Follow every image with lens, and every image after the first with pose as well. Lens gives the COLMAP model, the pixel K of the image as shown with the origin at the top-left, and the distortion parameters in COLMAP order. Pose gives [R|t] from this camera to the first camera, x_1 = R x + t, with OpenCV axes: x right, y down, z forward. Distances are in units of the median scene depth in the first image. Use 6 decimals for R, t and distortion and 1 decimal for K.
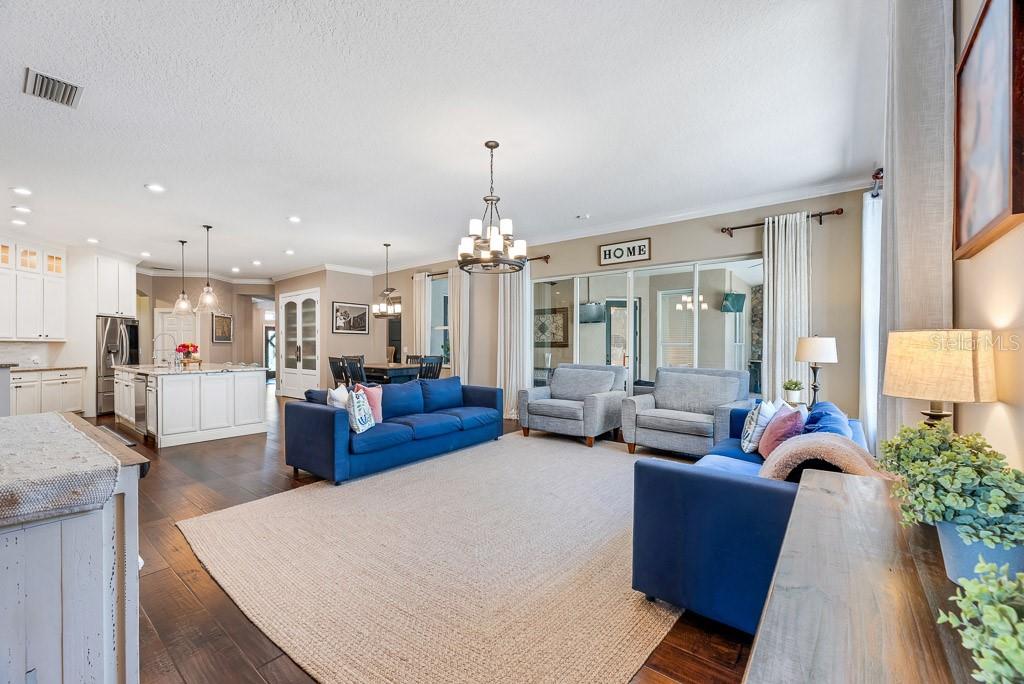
lens RADIAL K [[421.5, 0, 513.2], [0, 421.5, 348.3], [0, 0, 1]] dist [-0.004070, 0.001065]
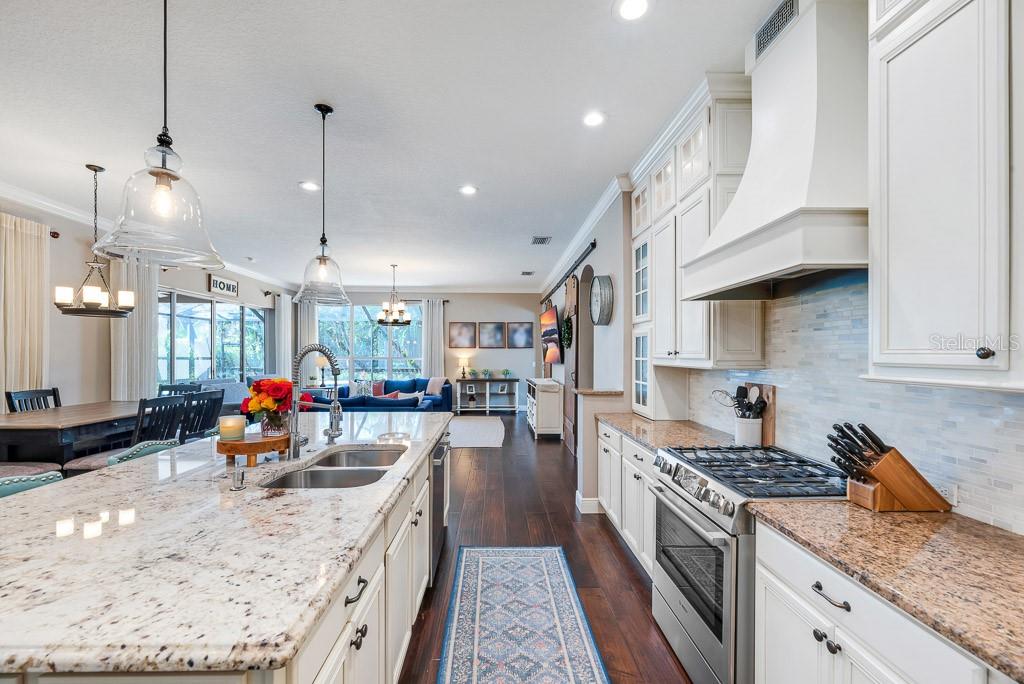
lens RADIAL K [[421.5, 0, 508.1], [0, 421.5, 351.2], [0, 0, 1]] dist [-0.004070, 0.001065]
pose [[-0.642147, 0.003220, 0.766575, -0.894677], [0.002855, 0.999994, -0.001809, -0.025783], [-0.766576, 0.001027, -0.642152, 0.856959]]
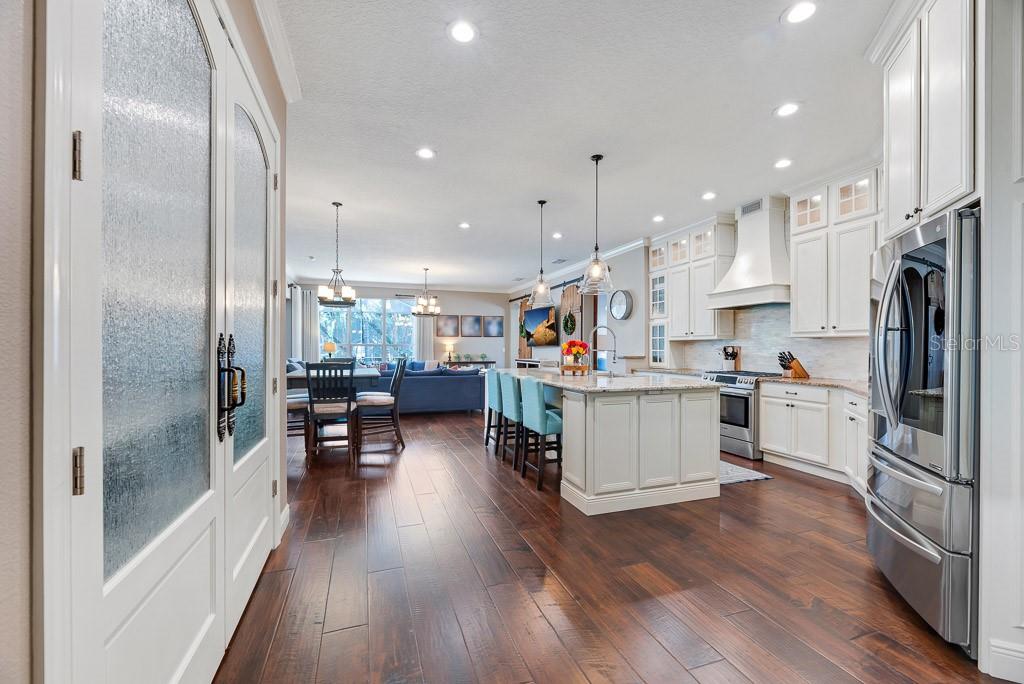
lens RADIAL K [[421.5, 0, 507.9], [0, 421.5, 341.3], [0, 0, 1]] dist [-0.004070, 0.001065]
pose [[-0.843876, 0.008205, 0.536476, -0.840094], [0.002658, 0.999935, -0.011113, -0.003237], [-0.536532, -0.007952, -0.843843, 1.312953]]
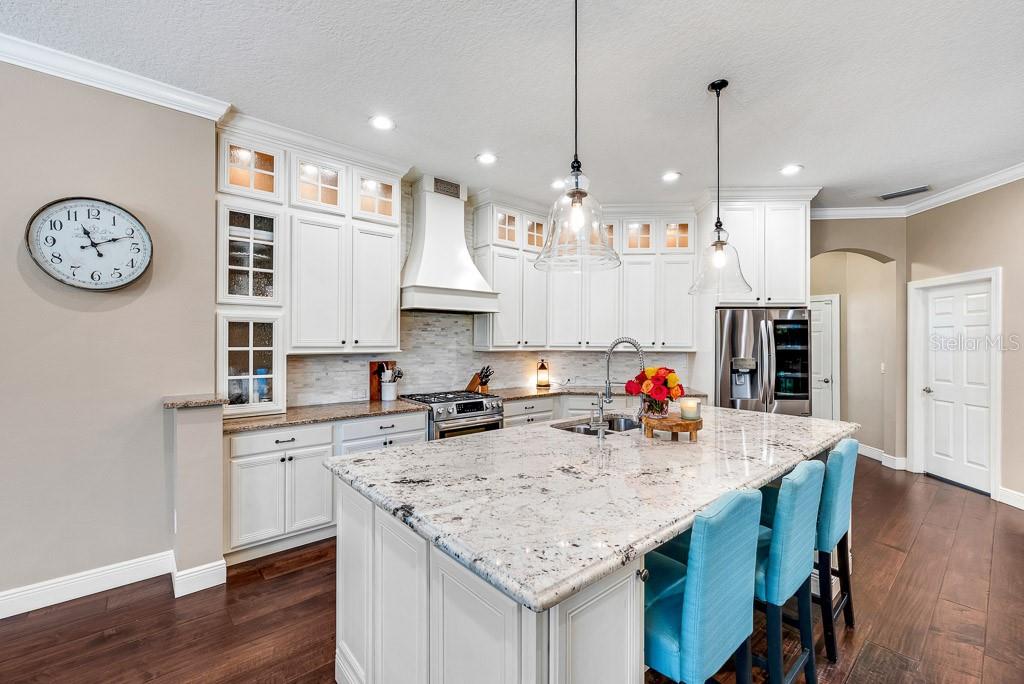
lens RADIAL K [[421.5, 0, 509.0], [0, 421.5, 339.1], [0, 0, 1]] dist [-0.004070, 0.001065]
pose [[-0.191799, -0.006058, -0.981416, -0.335722], [-0.008164, 0.999956, -0.004577, -0.026792], [0.981400, 0.007135, -0.191840, 0.759704]]
